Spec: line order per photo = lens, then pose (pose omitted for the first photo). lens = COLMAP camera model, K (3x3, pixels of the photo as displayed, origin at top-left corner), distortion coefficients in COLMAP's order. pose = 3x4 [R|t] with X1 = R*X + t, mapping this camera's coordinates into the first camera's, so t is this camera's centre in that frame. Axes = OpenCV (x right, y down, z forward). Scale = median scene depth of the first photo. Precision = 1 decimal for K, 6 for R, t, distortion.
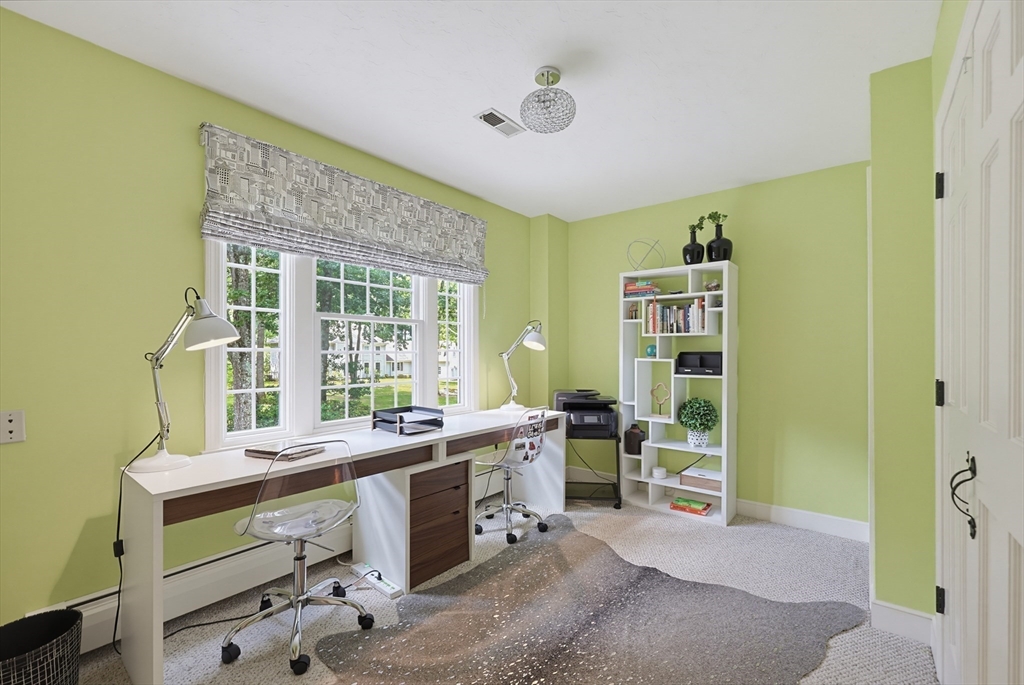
lens RADIAL K [[438.0, 0, 512.2], [0, 438.0, 356.3], [0, 0, 1]] dist [-0.009297, -0.000238]
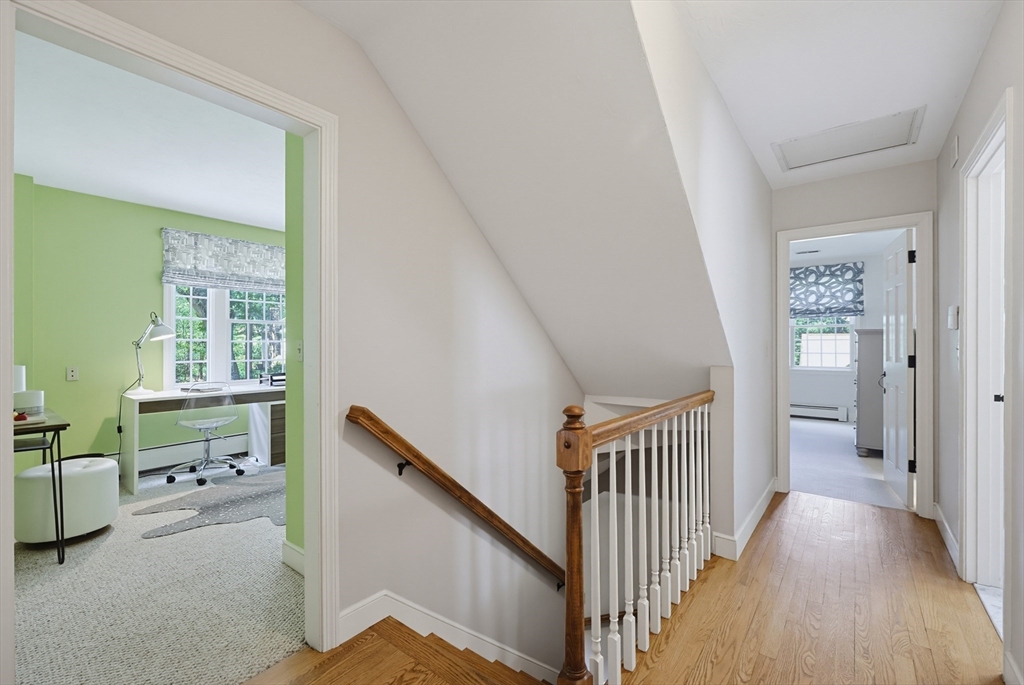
lens RADIAL K [[436.6, 0, 515.2], [0, 436.6, 344.8], [0, 0, 1]] dist [-0.014296, -0.000010]
pose [[0.999907, -0.002716, 0.013377, 0.848598], [0.002816, 0.999968, -0.007459, 0.024460], [-0.013356, 0.007496, 0.999883, -0.963984]]
